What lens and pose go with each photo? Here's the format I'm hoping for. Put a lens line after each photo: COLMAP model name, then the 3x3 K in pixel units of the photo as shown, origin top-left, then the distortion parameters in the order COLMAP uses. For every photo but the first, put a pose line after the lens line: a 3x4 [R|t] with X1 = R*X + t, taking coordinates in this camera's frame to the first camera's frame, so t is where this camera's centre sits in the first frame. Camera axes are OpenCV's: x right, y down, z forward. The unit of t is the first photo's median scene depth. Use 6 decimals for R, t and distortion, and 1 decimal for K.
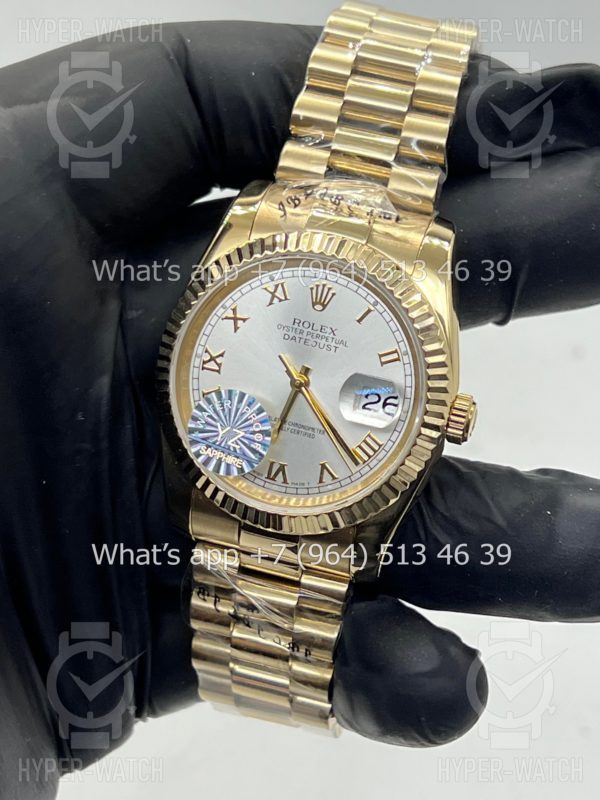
lens RADIAL K [[1863.5, 0, 301.1], [0, 1863.5, 403.4], [0, 0, 1]] dist [0.196135, 0.000000]
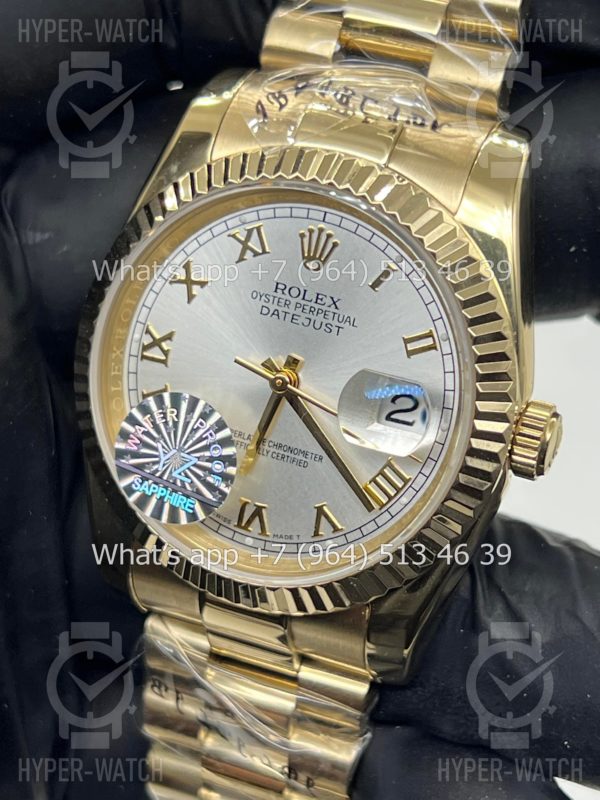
lens RADIAL K [[1863.5, 0, 299.3], [0, 1863.5, 394.2], [0, 0, 1]] dist [0.196135, 0.000000]
pose [[0.992743, 0.006475, -0.120079, 0.081726], [-0.001570, 0.999162, 0.040900, -0.033041], [0.120243, -0.040415, 0.991922, 0.355893]]
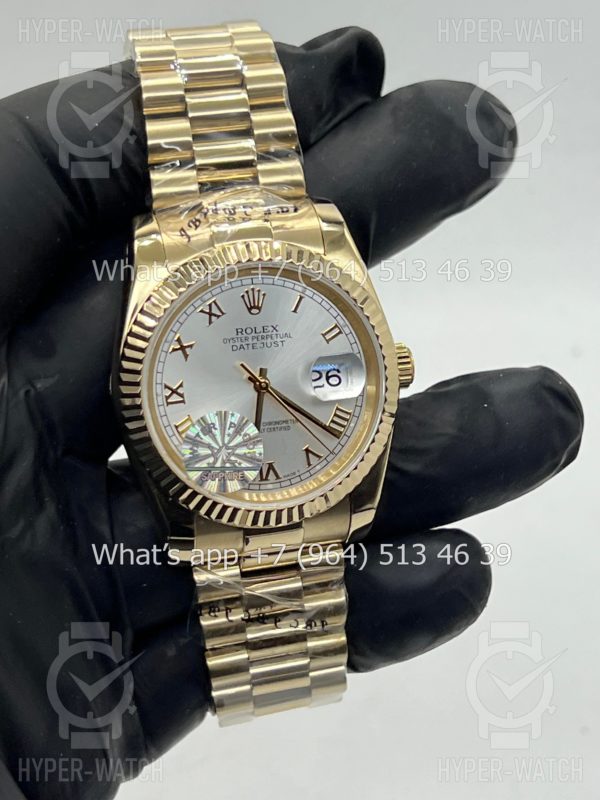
lens RADIAL K [[1863.5, 0, 302.5], [0, 1863.5, 403.2], [0, 0, 1]] dist [0.196135, 0.000000]
pose [[0.858682, -0.338951, 0.384419, -0.387793], [0.330331, 0.939514, 0.090527, -0.088484], [-0.391851, 0.049252, 0.918709, 0.021905]]
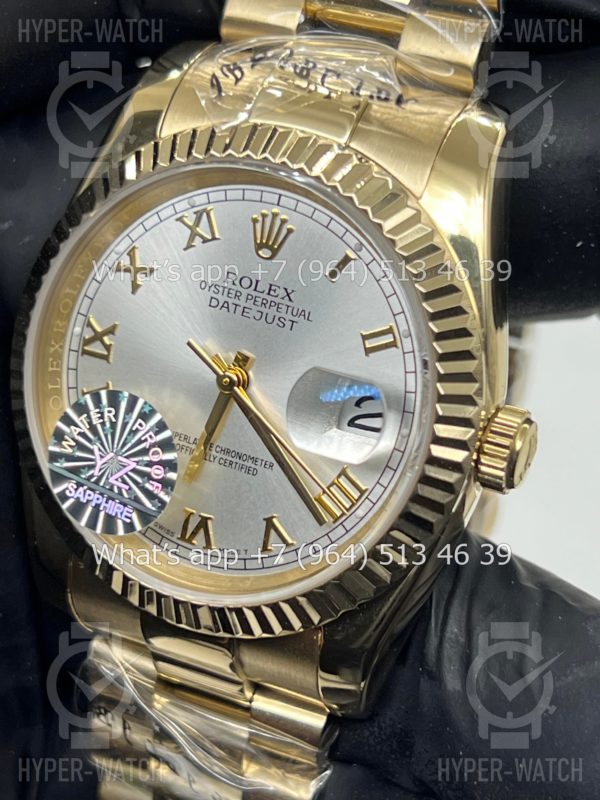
lens RADIAL K [[1863.5, 0, 296.8], [0, 1863.5, 394.2], [0, 0, 1]] dist [0.196135, 0.000000]
pose [[0.985535, 0.022349, -0.167994, 0.117709], [-0.019136, 0.999602, 0.020722, -0.019279], [0.168391, -0.017208, 0.985570, 0.419019]]
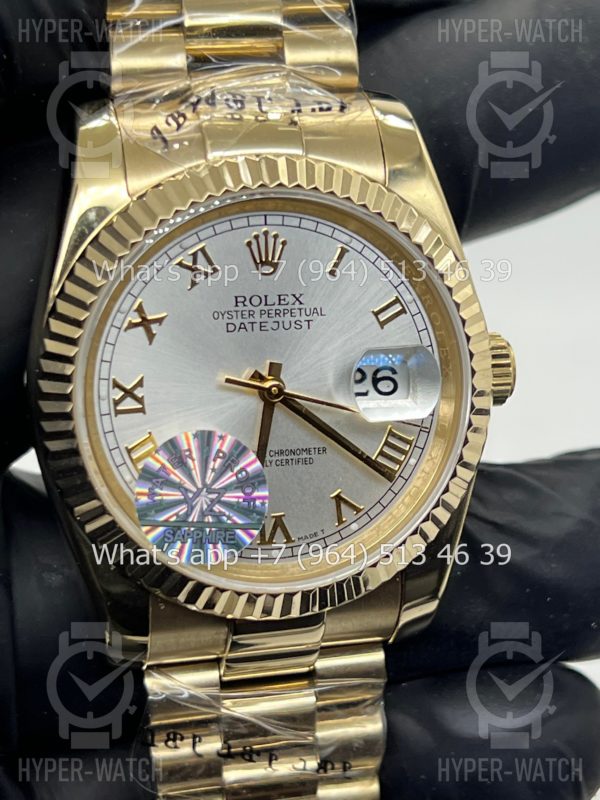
lens RADIAL K [[1863.5, 0, 294.4], [0, 1863.5, 402.8], [0, 0, 1]] dist [0.196135, 0.000000]
pose [[0.874847, -0.301167, 0.379395, -0.240319], [0.275736, 0.953570, 0.121134, -0.082555], [-0.398261, -0.001361, 0.917271, 0.398244]]
